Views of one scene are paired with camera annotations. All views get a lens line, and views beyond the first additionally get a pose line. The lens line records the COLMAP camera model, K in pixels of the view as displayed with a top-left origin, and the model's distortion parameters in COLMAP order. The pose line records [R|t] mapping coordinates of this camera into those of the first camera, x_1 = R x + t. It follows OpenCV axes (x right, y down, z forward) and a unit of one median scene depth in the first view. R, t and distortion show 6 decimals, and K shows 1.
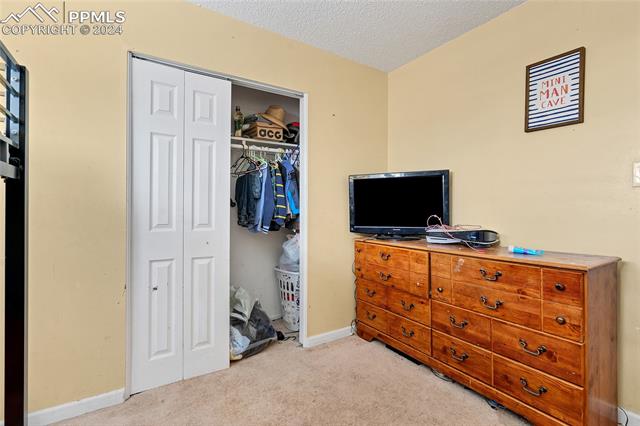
lens RADIAL K [[298.6, 0, 320.0], [0, 298.6, 213.0], [0, 0, 1]] dist [-0.000595, 0.000699]
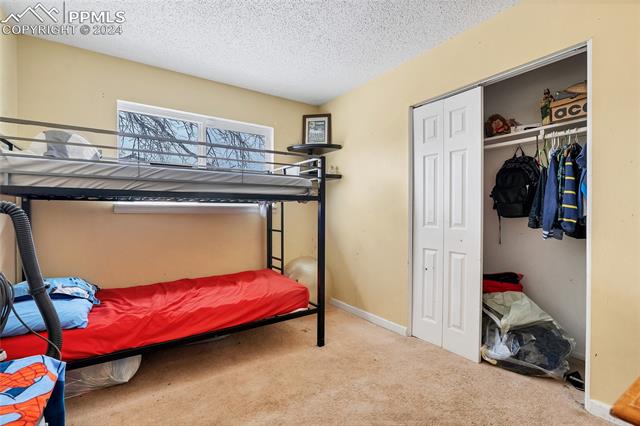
lens RADIAL K [[298.6, 0, 320.0], [0, 298.6, 213.0], [0, 0, 1]] dist [-0.000595, 0.000699]
pose [[0.030802, 0.002269, -0.999523, 0.751867], [-0.002208, 0.999995, 0.002202, -0.005736], [0.999523, 0.002139, 0.030807, 0.439010]]
